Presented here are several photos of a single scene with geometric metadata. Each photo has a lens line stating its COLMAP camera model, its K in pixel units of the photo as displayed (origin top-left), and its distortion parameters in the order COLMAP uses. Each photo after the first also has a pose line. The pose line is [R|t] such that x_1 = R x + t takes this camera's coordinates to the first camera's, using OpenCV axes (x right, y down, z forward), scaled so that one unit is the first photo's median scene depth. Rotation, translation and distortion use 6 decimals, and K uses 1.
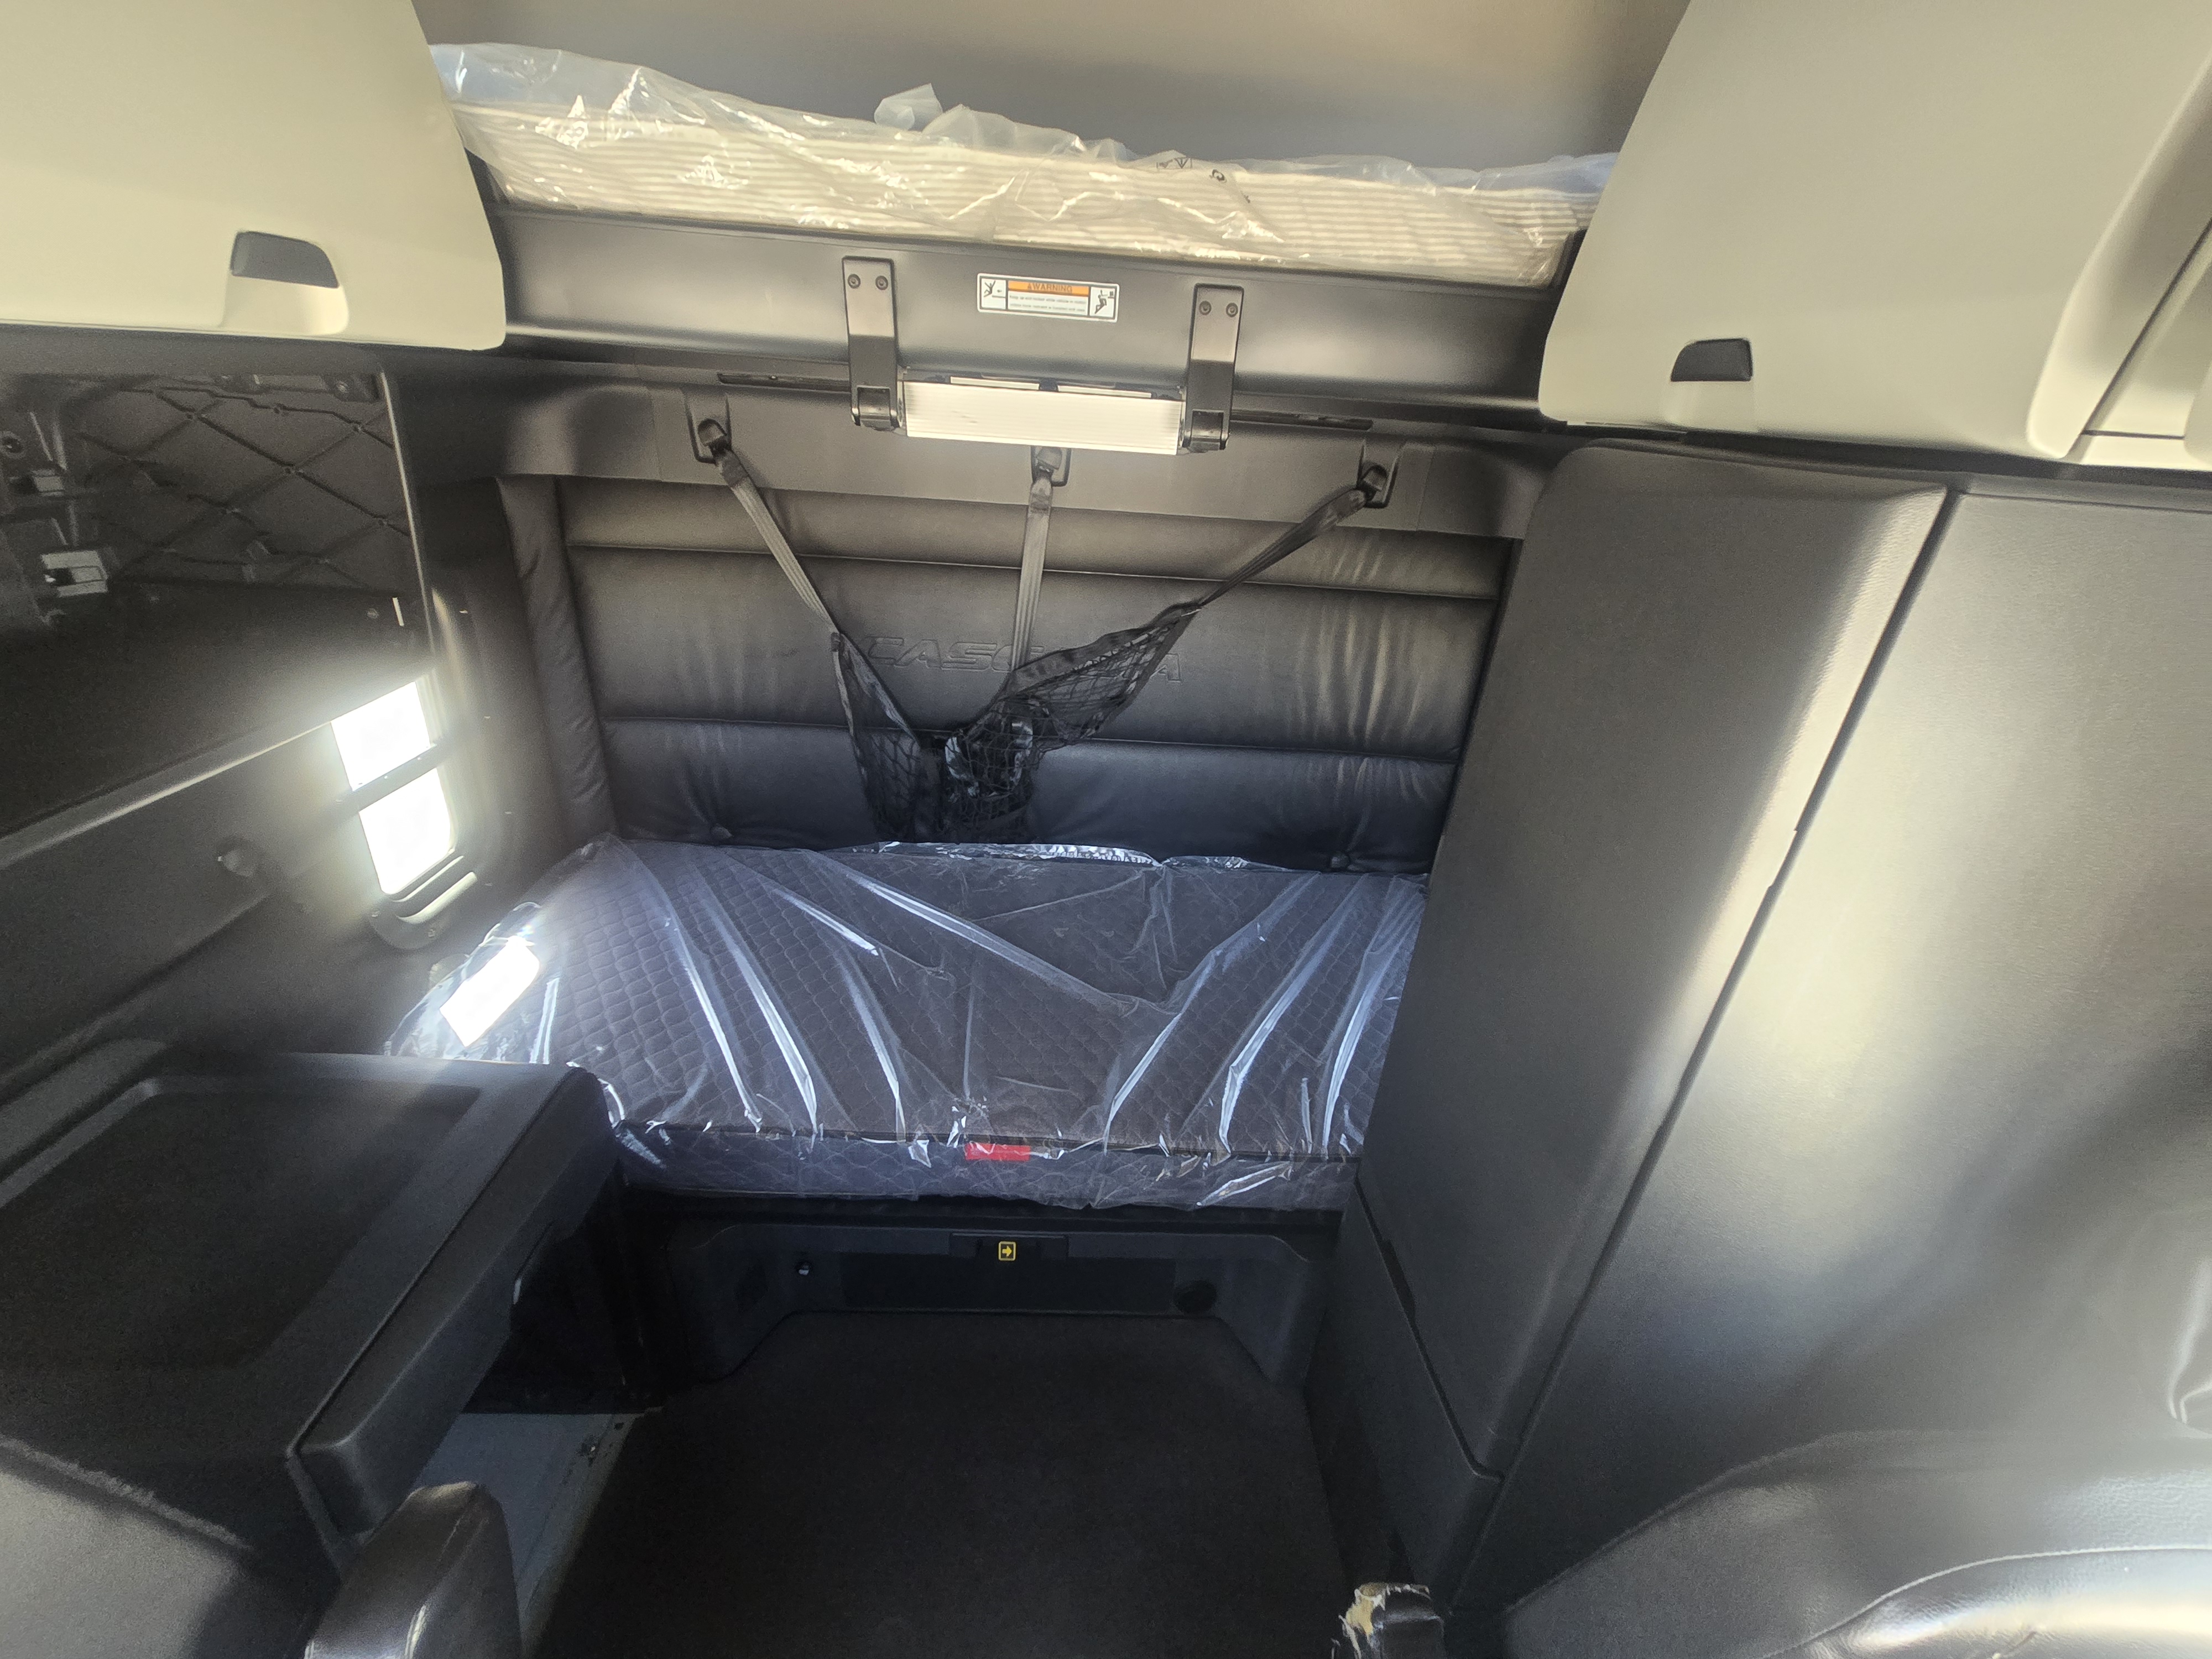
lens RADIAL K [[899.7, 0, 1109.2], [0, 899.7, 832.3], [0, 0, 1]] dist [0.000720, -0.000413]
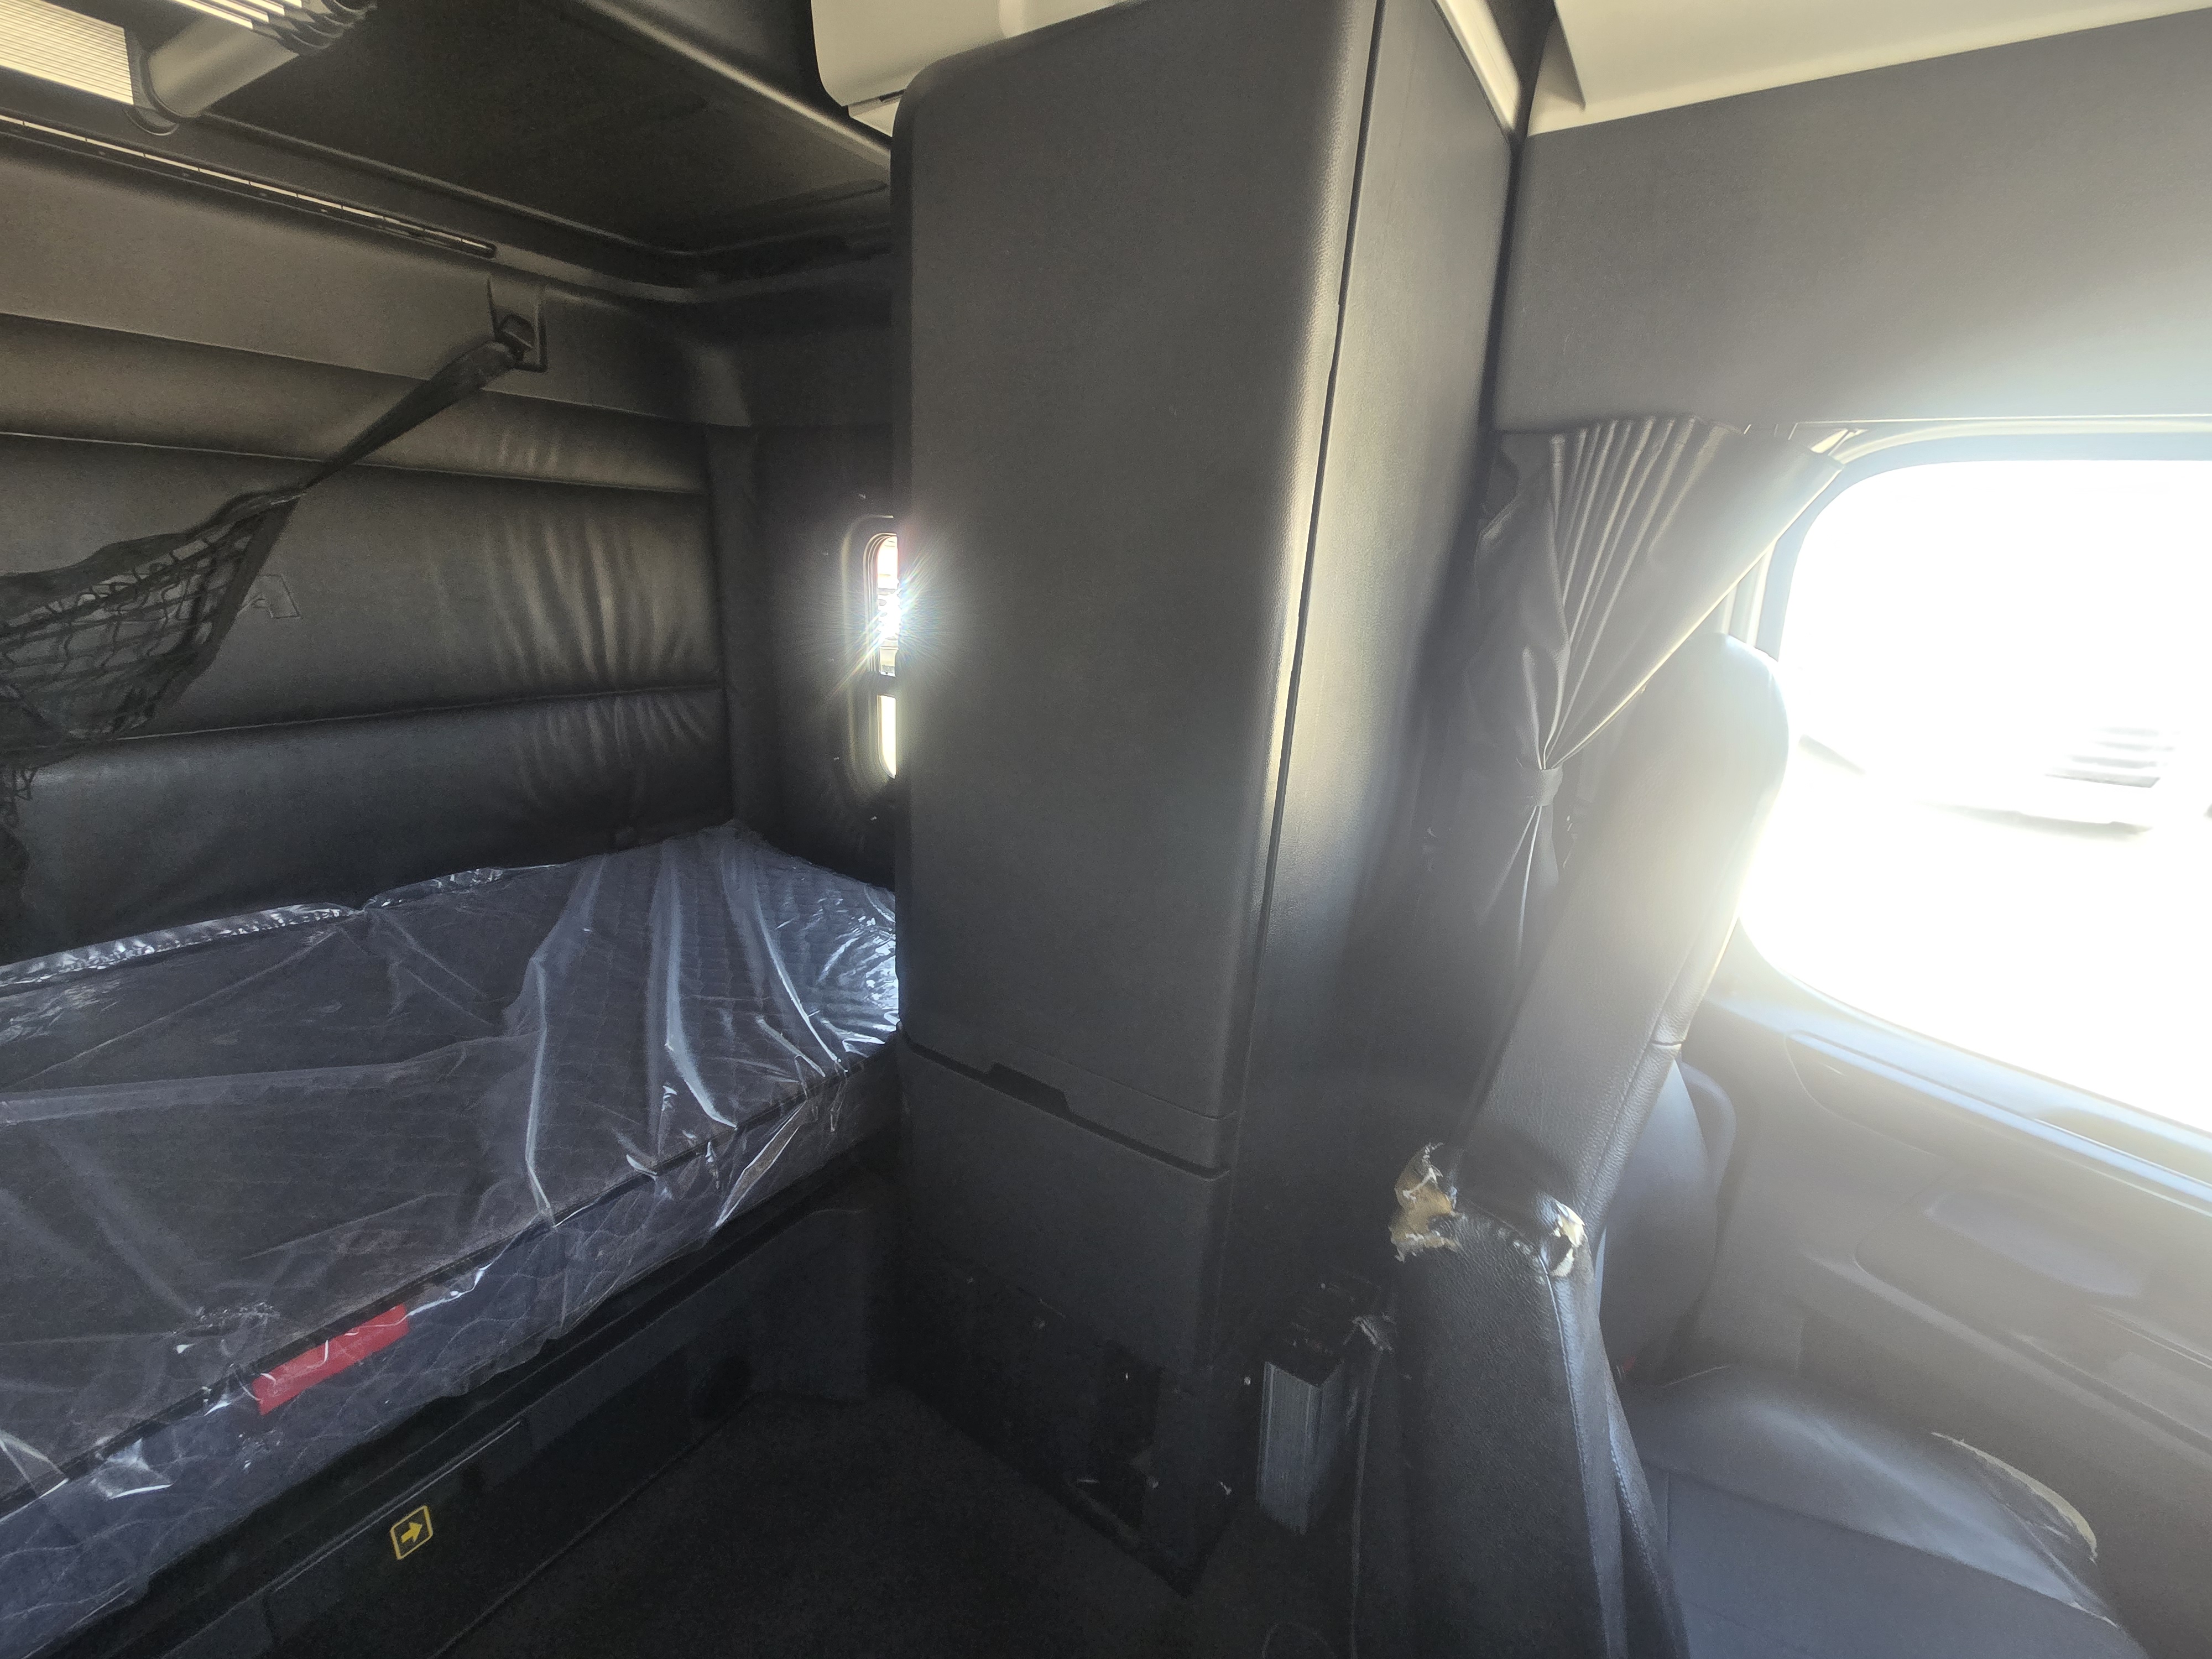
lens RADIAL K [[899.7, 0, 1104.6], [0, 899.7, 832.6], [0, 0, 1]] dist [0.000720, -0.000413]
pose [[0.588023, -0.276719, 0.760036, -0.123167], [0.335269, 0.938520, 0.082312, 0.126614], [-0.736086, 0.206416, 0.644647, 0.198977]]
